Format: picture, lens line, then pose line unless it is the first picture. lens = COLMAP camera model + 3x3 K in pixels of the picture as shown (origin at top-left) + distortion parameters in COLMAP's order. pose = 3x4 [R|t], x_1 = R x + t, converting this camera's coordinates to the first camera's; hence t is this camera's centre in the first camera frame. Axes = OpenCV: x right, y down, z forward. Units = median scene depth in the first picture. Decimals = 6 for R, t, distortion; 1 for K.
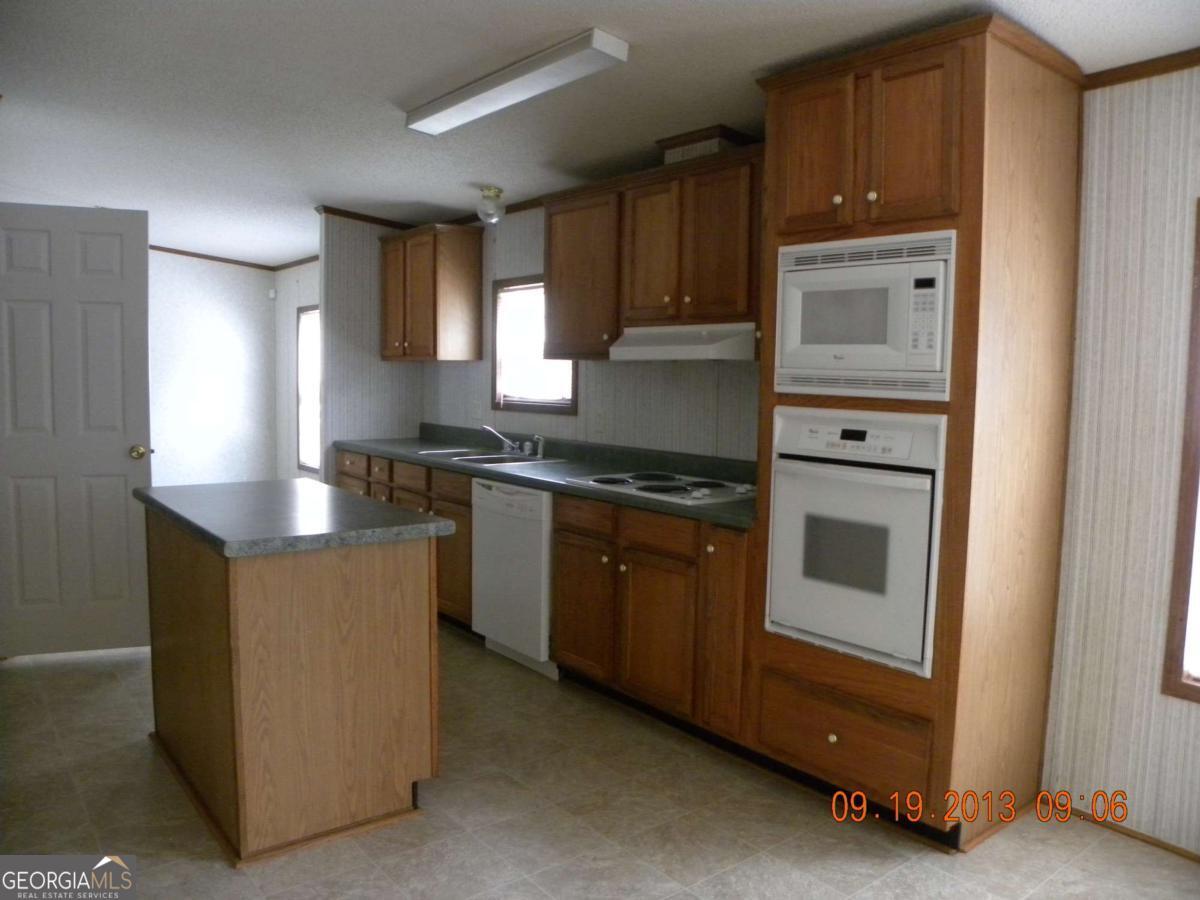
lens RADIAL K [[894.7, 0, 600.0], [0, 894.7, 450.0], [0, 0, 1]] dist [-0.119620, 0.012954]
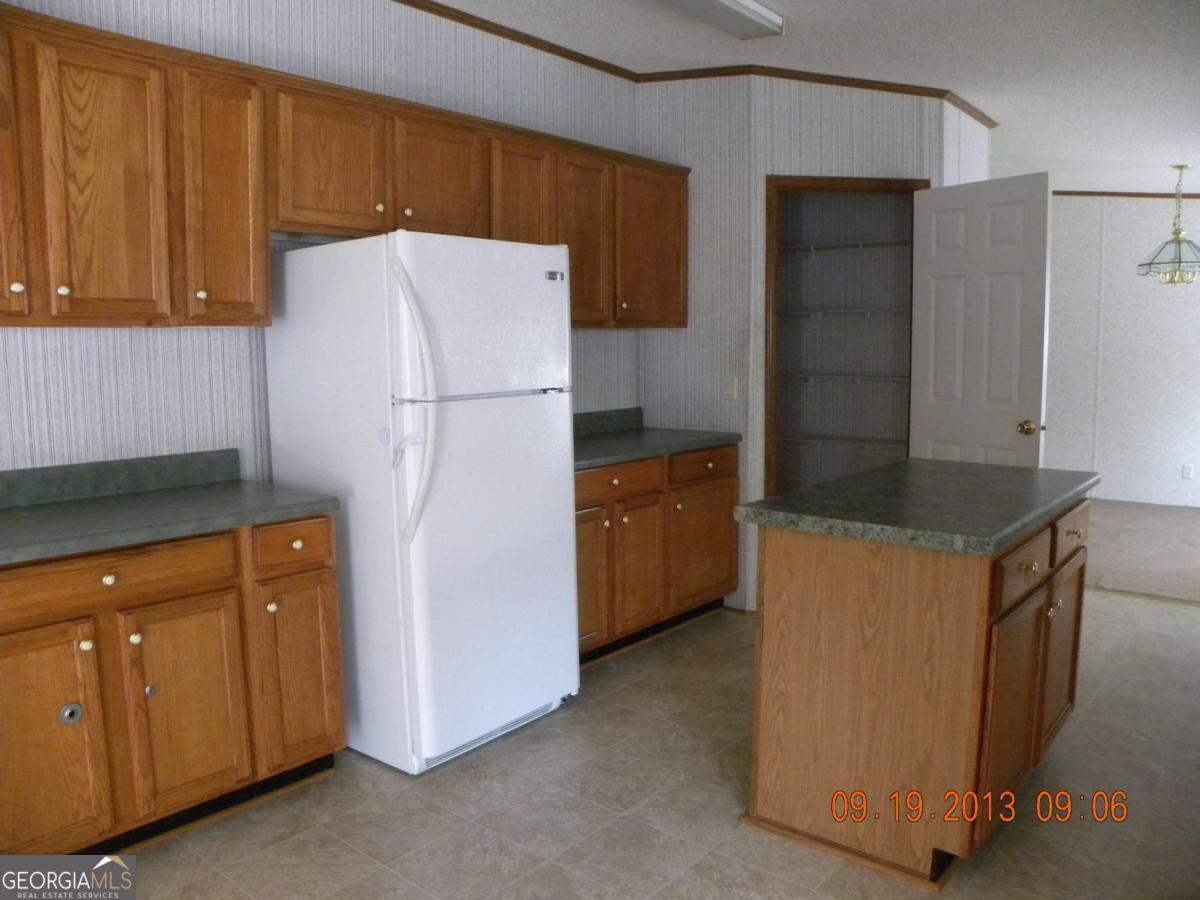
lens RADIAL K [[894.7, 0, 600.0], [0, 894.7, 450.0], [0, 0, 1]] dist [-0.119620, 0.012954]
pose [[0.188919, 0.094838, -0.977402, 0.458912], [-0.066915, 0.994255, 0.083540, -0.031159], [0.979710, 0.049621, 0.194180, 0.514529]]
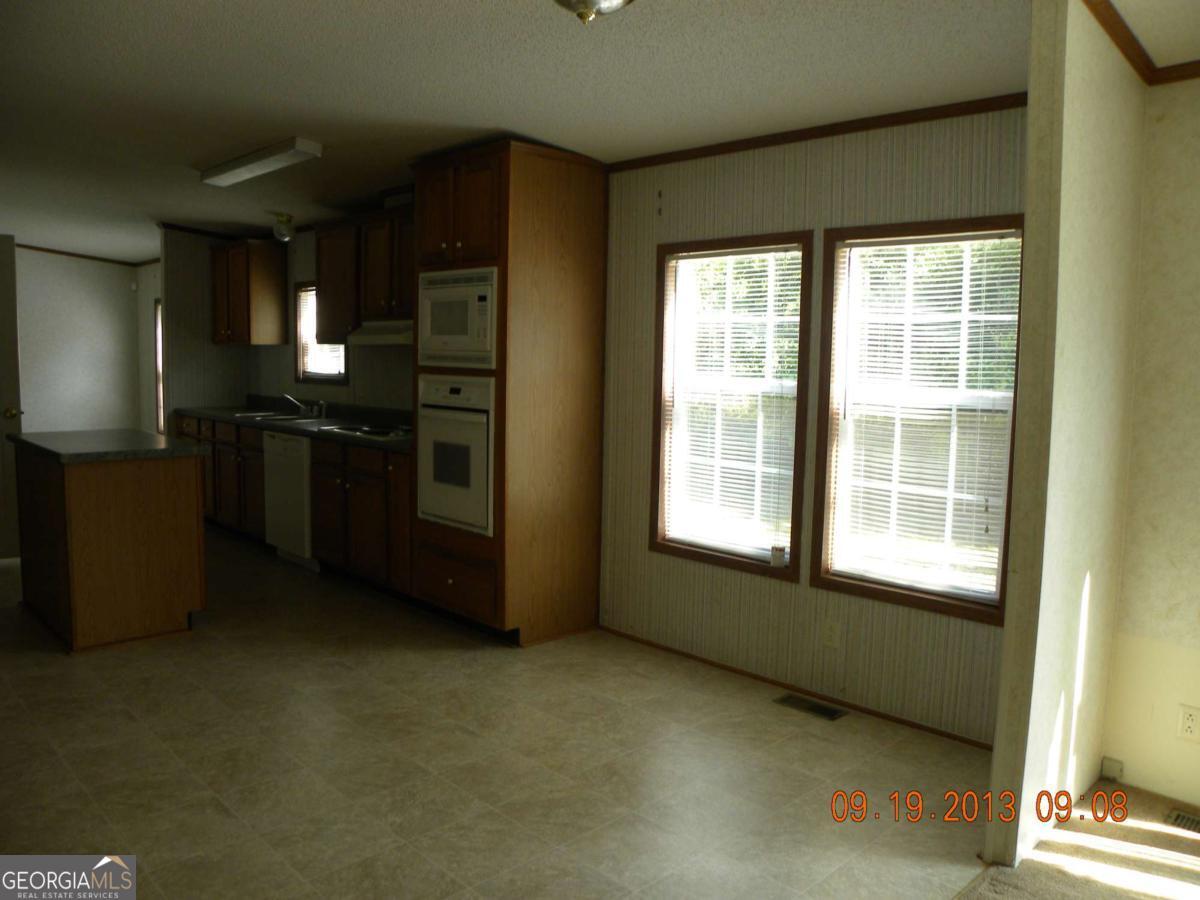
lens RADIAL K [[894.7, 0, 600.0], [0, 894.7, 450.0], [0, 0, 1]] dist [-0.119620, 0.012954]
pose [[0.994543, -0.006719, 0.104107, 0.359845], [0.004657, 0.999788, 0.020039, 0.056677], [-0.104220, -0.019445, 0.994364, -0.620267]]
